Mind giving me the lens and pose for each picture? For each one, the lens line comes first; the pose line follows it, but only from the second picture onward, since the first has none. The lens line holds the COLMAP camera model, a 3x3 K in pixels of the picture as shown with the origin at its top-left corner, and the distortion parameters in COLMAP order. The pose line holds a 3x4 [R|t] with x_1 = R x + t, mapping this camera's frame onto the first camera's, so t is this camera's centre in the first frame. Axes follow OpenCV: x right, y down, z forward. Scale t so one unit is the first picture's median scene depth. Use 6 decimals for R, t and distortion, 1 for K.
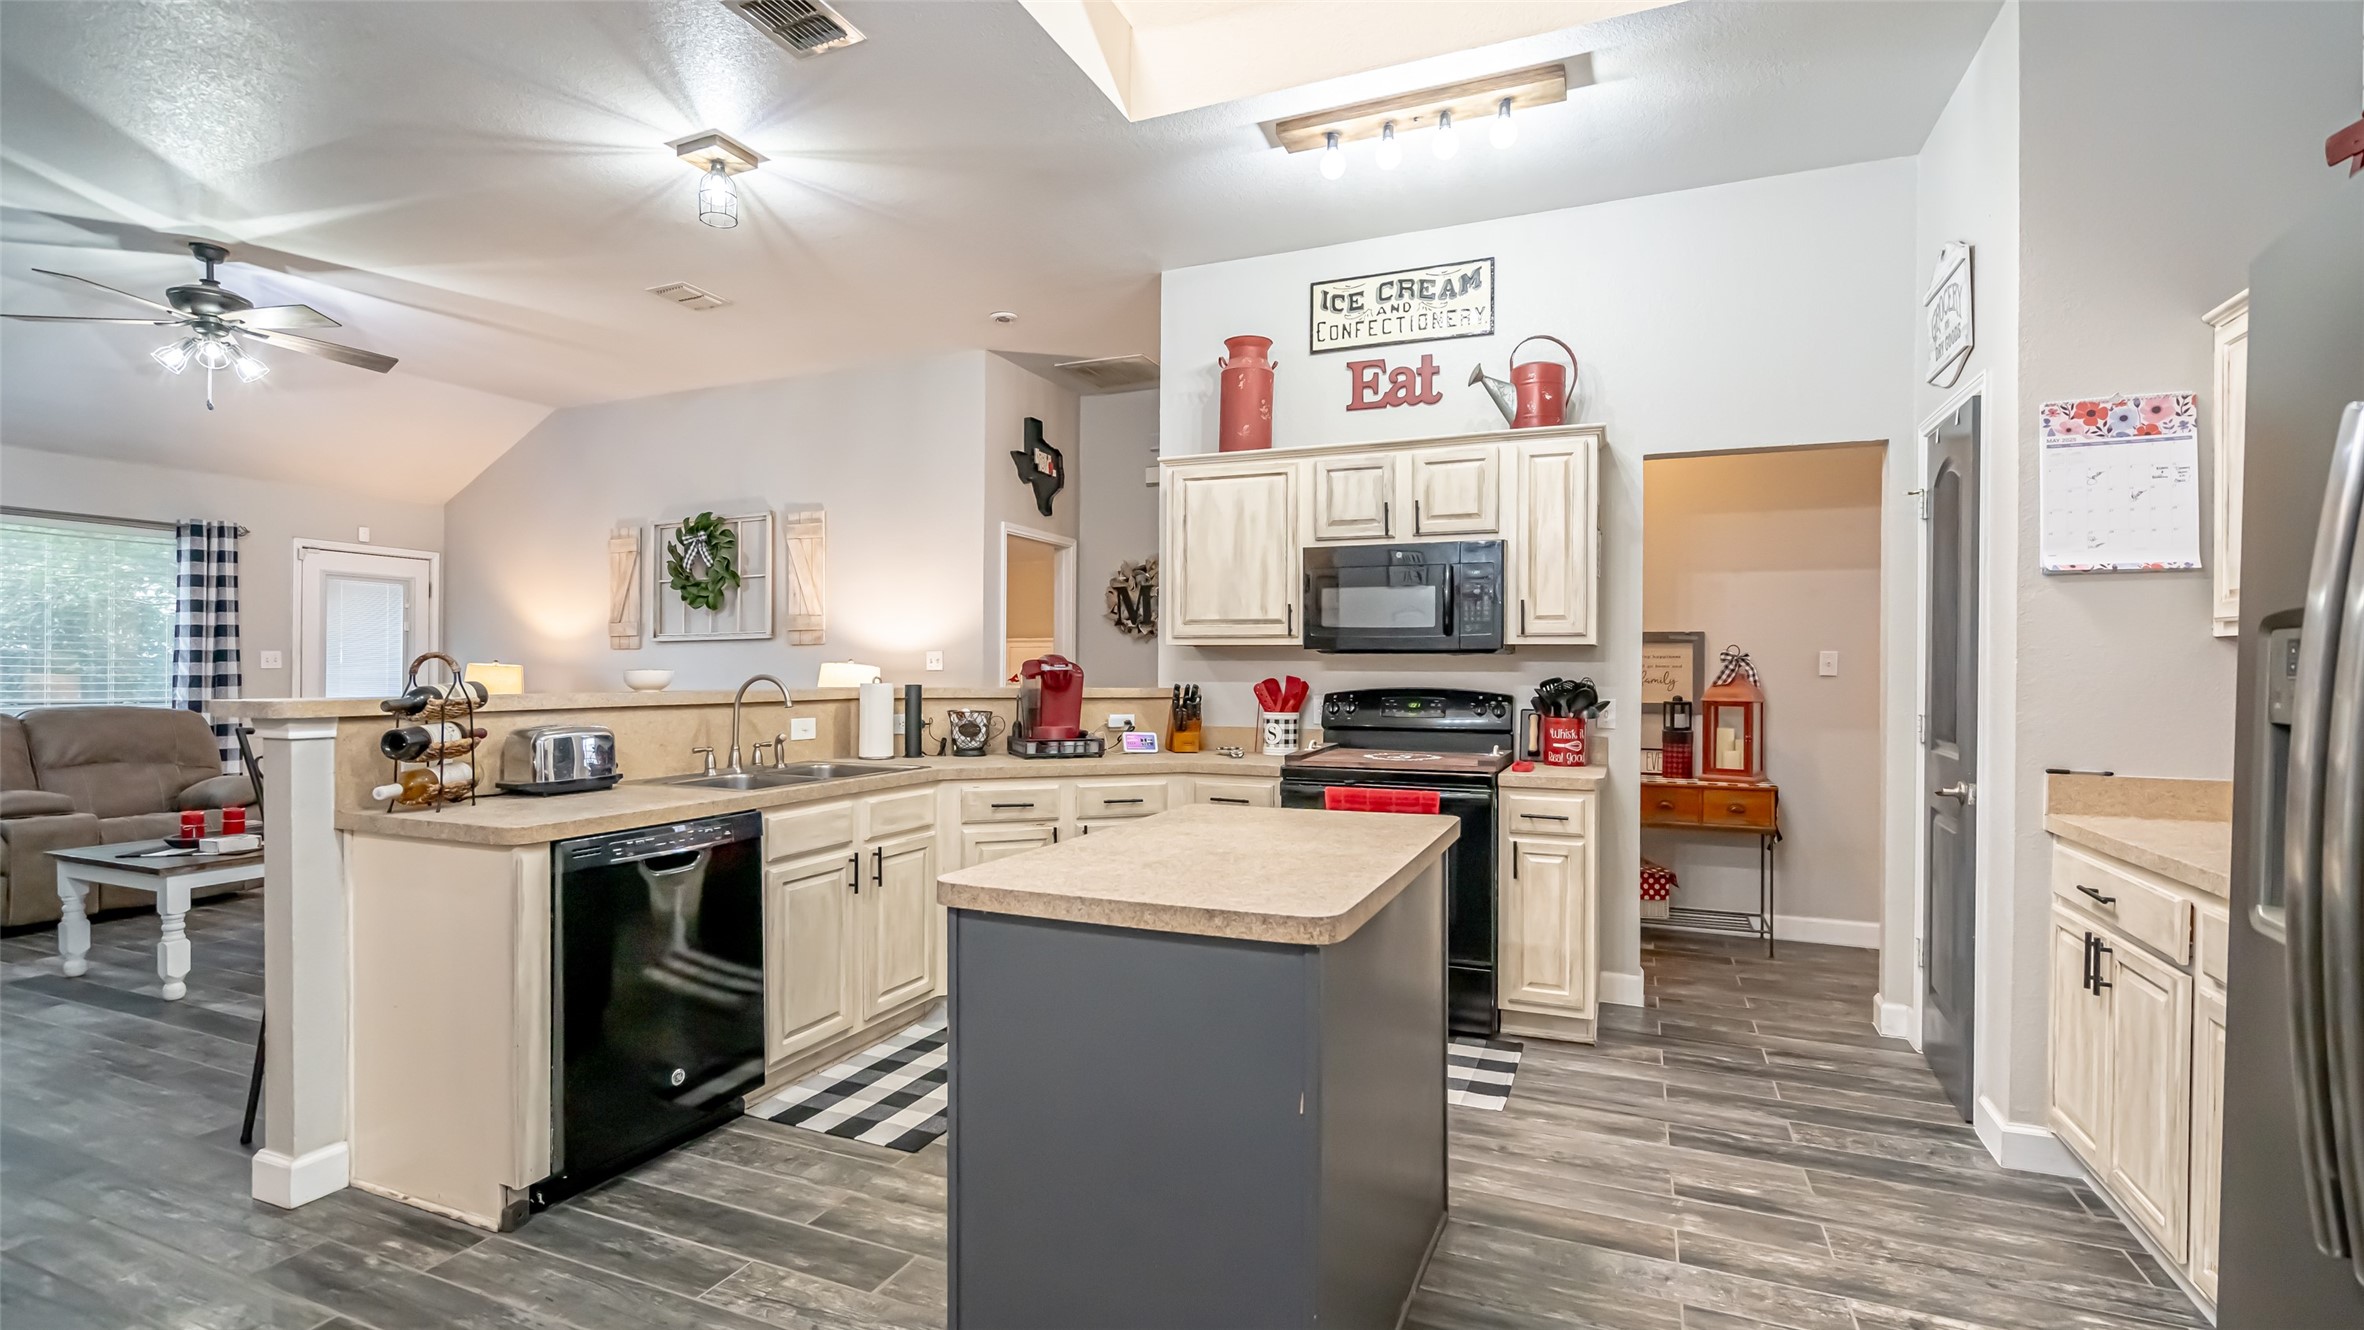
lens RADIAL K [[1069.6, 0, 1181.6], [0, 1069.6, 668.2], [0, 0, 1]] dist [-0.008134, 0.002869]
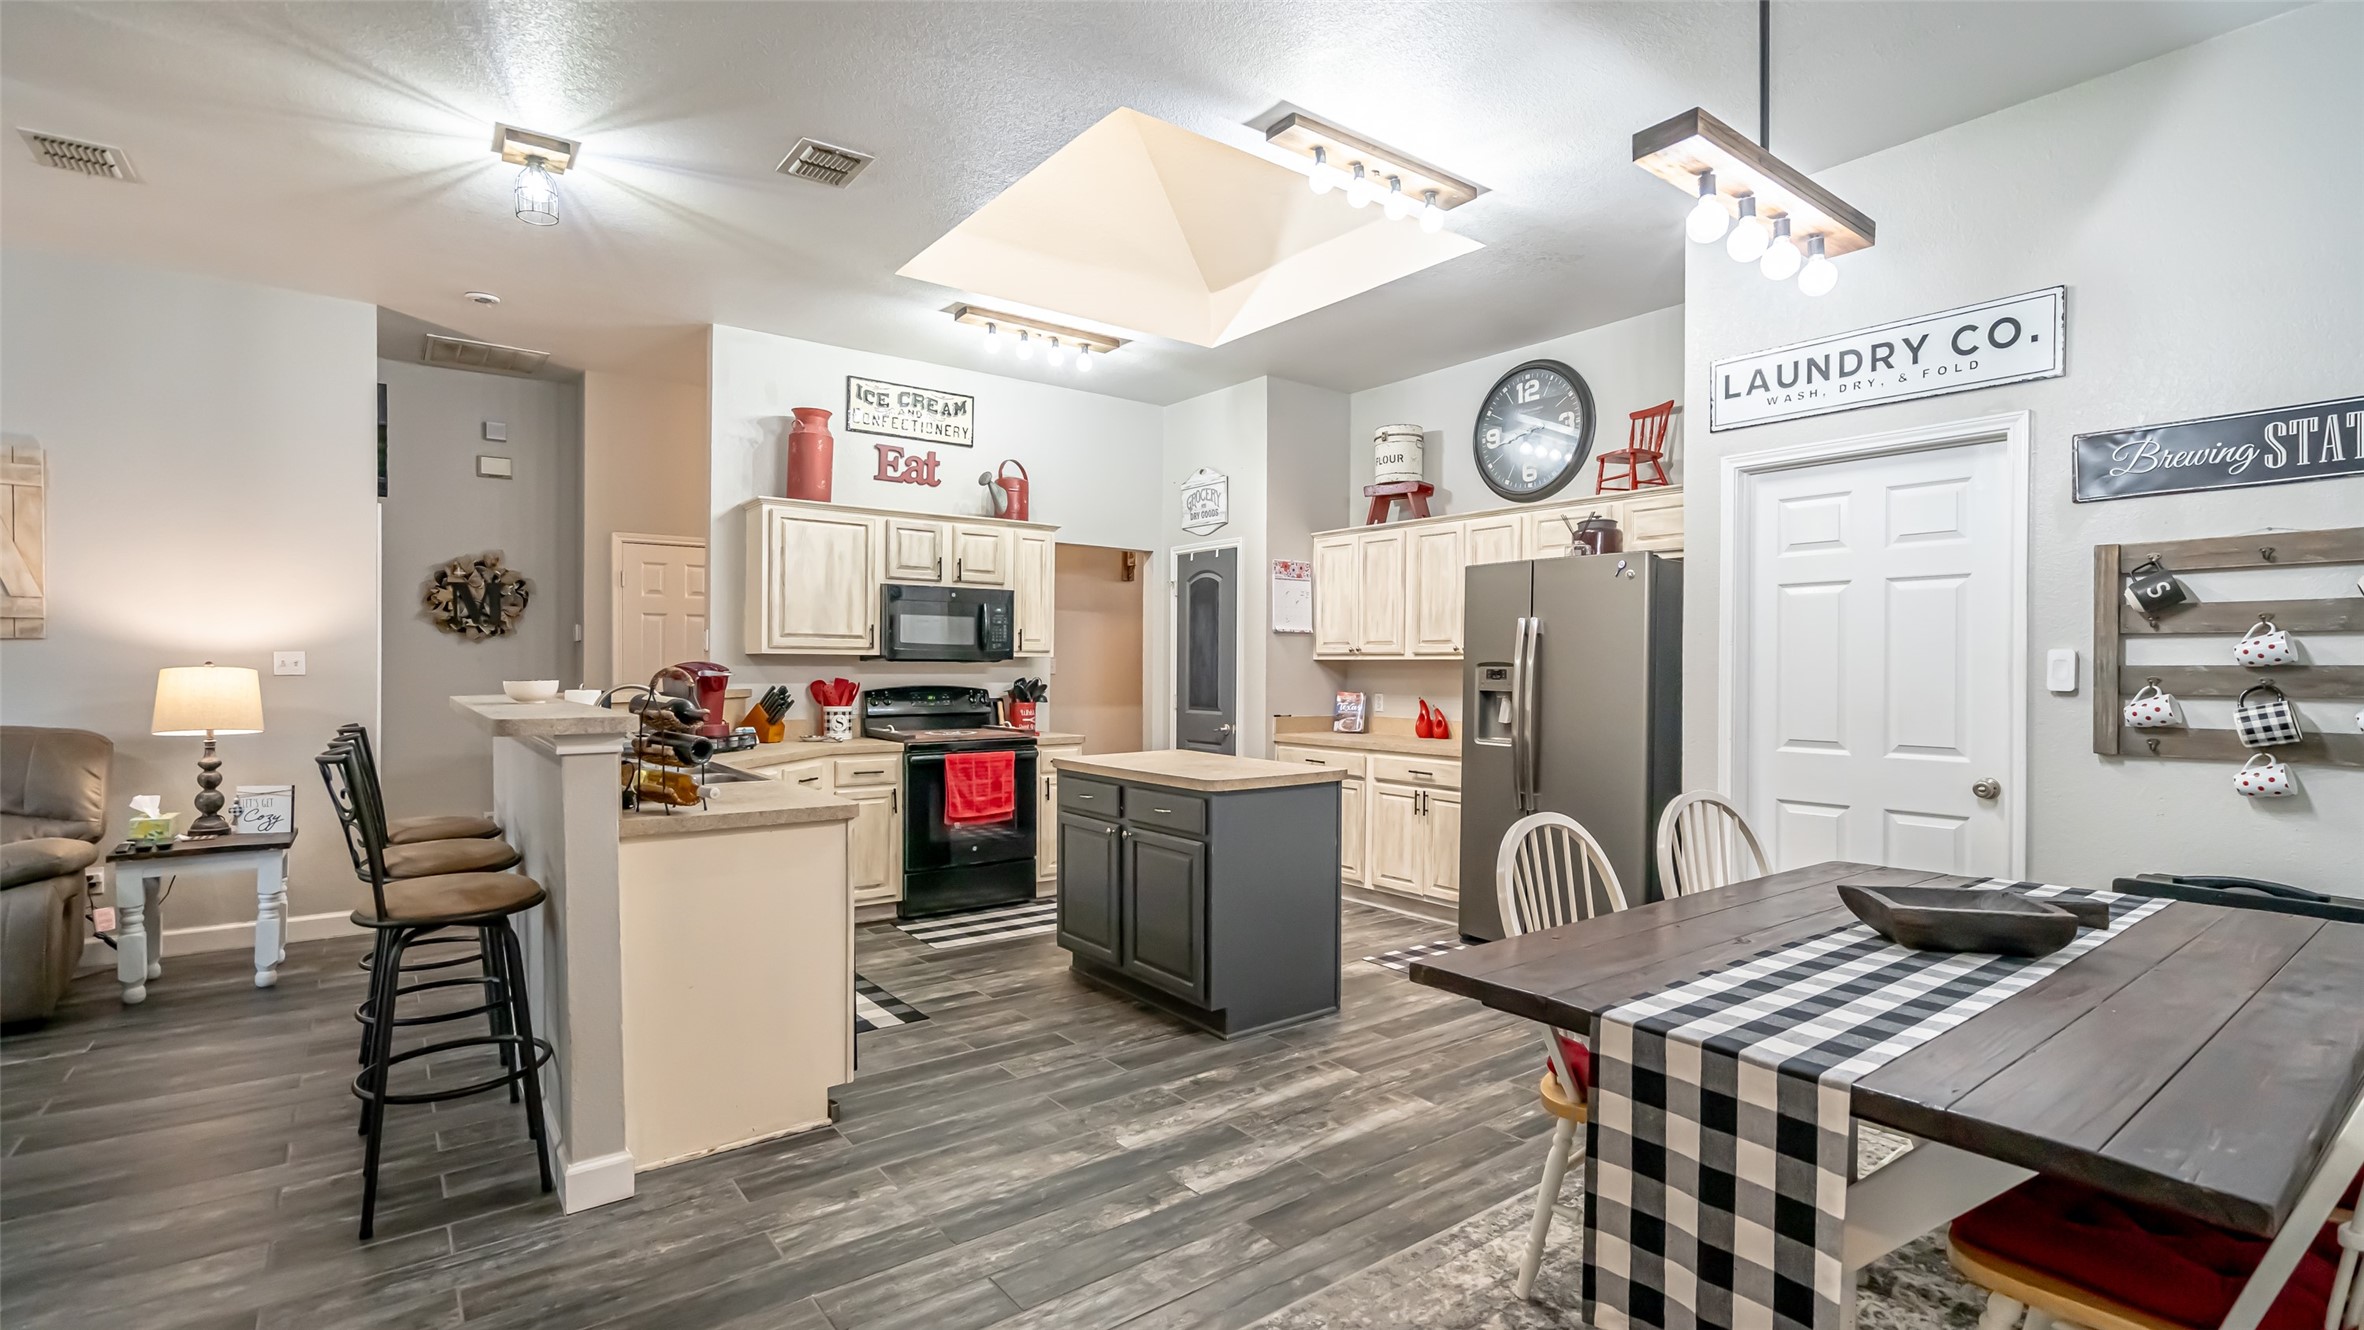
lens RADIAL K [[1069.6, 0, 1182.1], [0, 1069.6, 667.7], [0, 0, 1]] dist [-0.008134, 0.002869]
pose [[0.497882, -0.003655, 0.867237, -0.832938], [-0.003624, 0.999974, 0.006295, -0.015382], [-0.867237, -0.006277, 0.497856, -0.001058]]
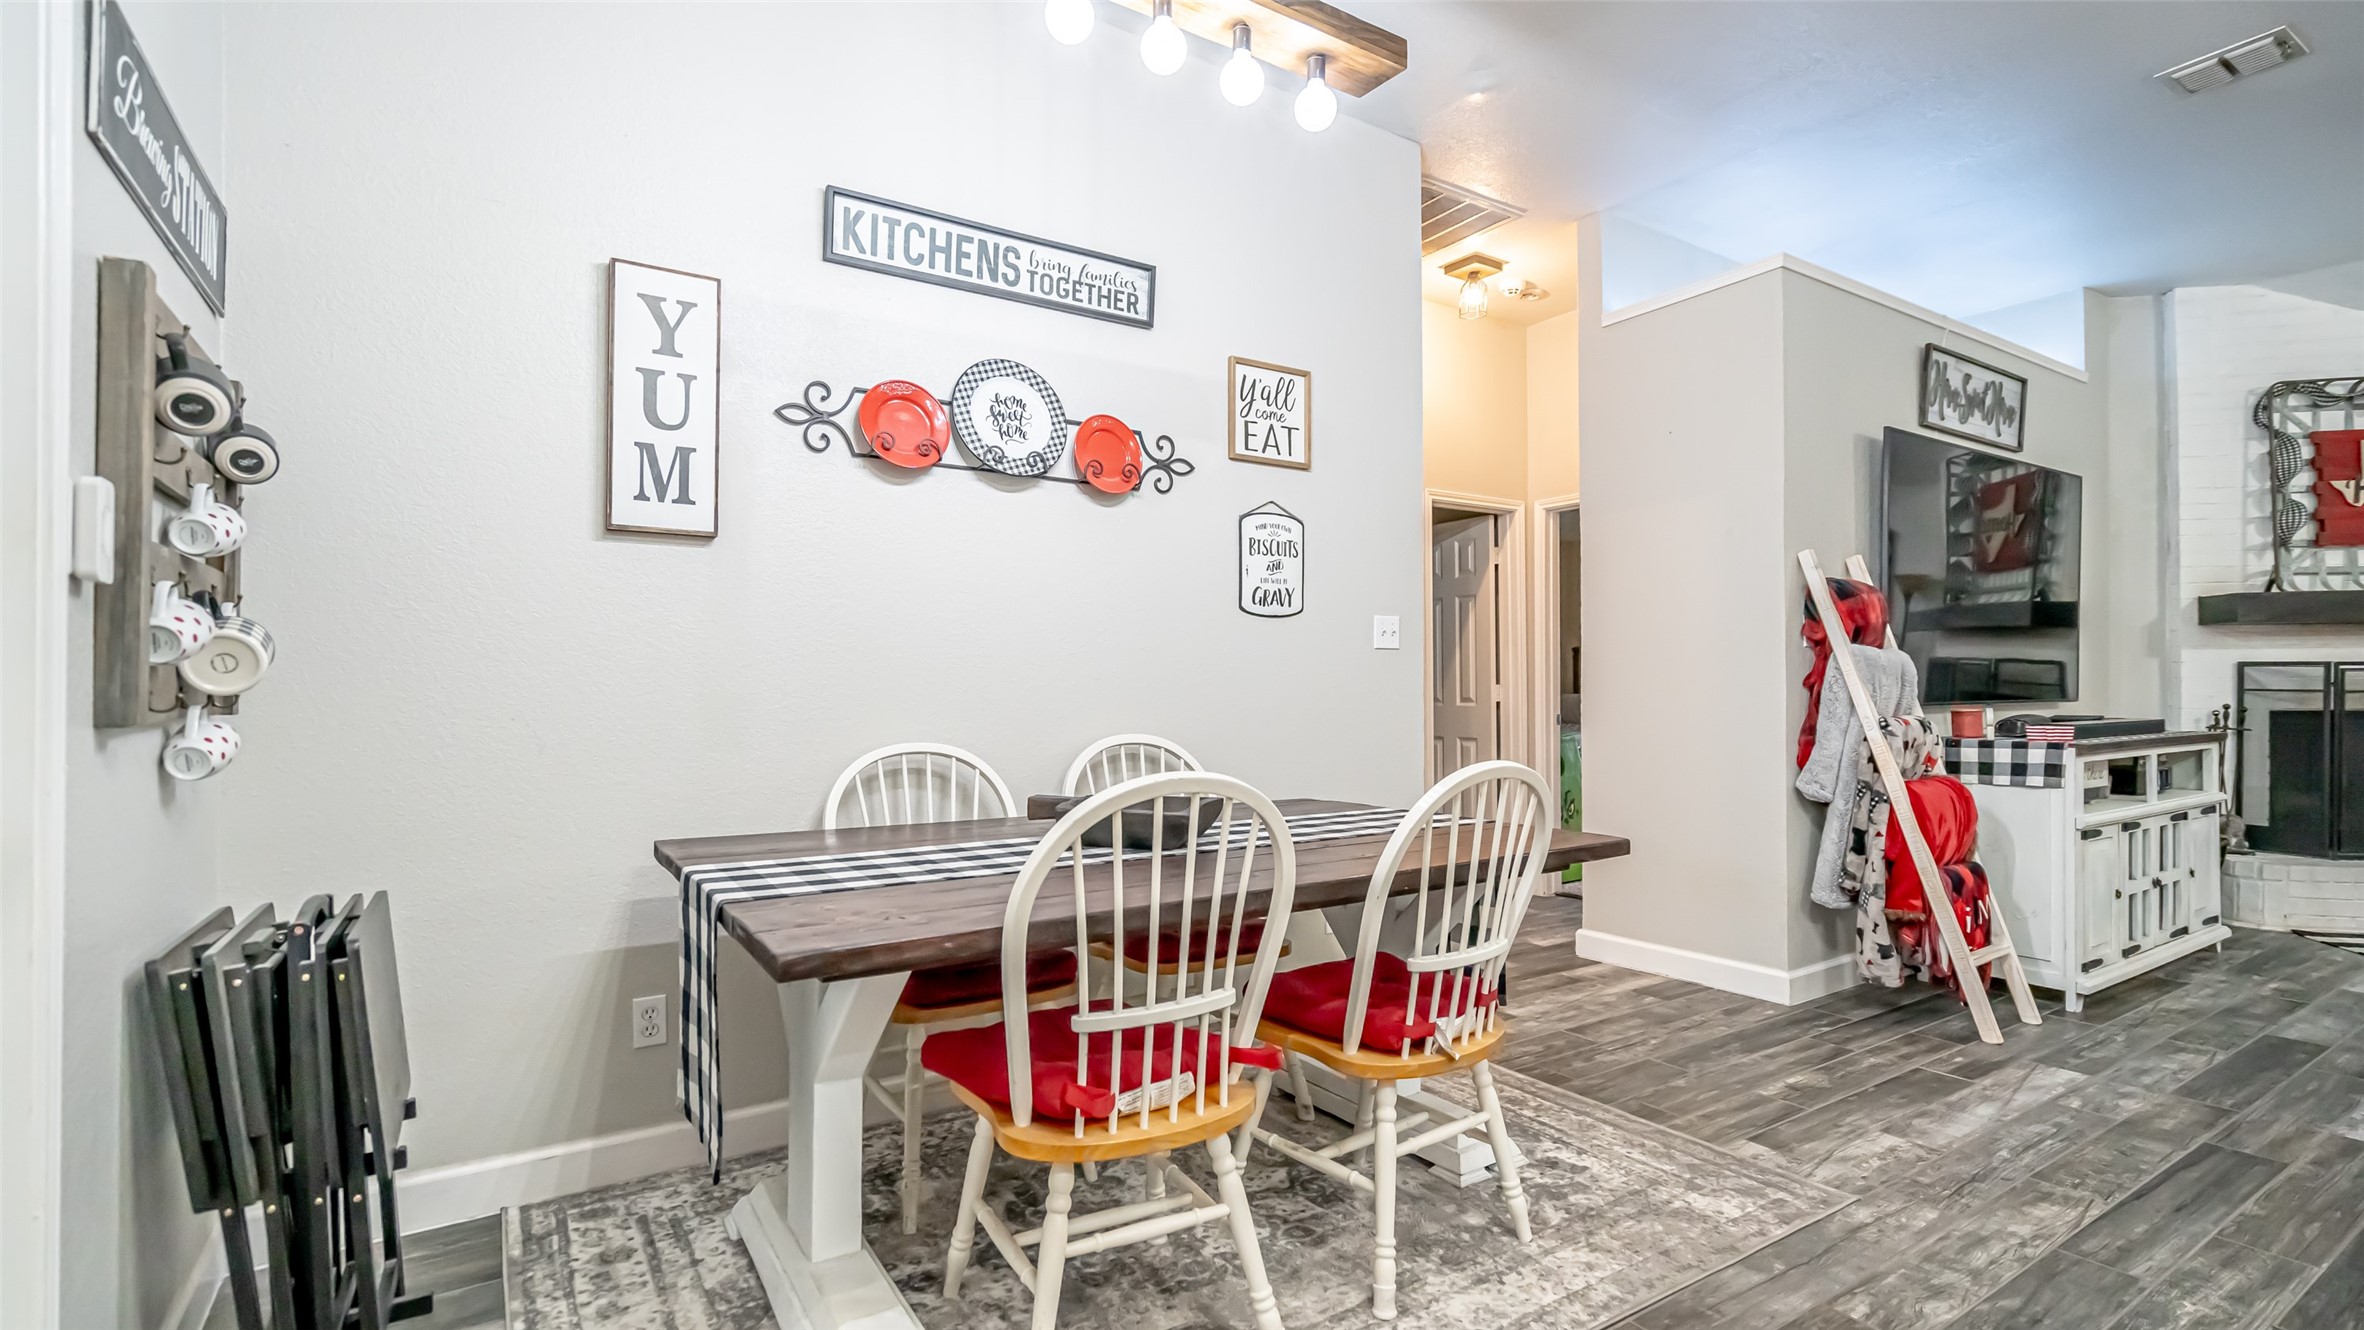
lens RADIAL K [[1069.6, 0, 1197.6], [0, 1069.6, 677.8], [0, 0, 1]] dist [-0.008134, 0.002869]
pose [[-0.562251, -0.011662, -0.826884, 0.174111], [0.003581, 0.999857, -0.016536, 0.035818], [0.826959, -0.012259, -0.562129, 0.261505]]
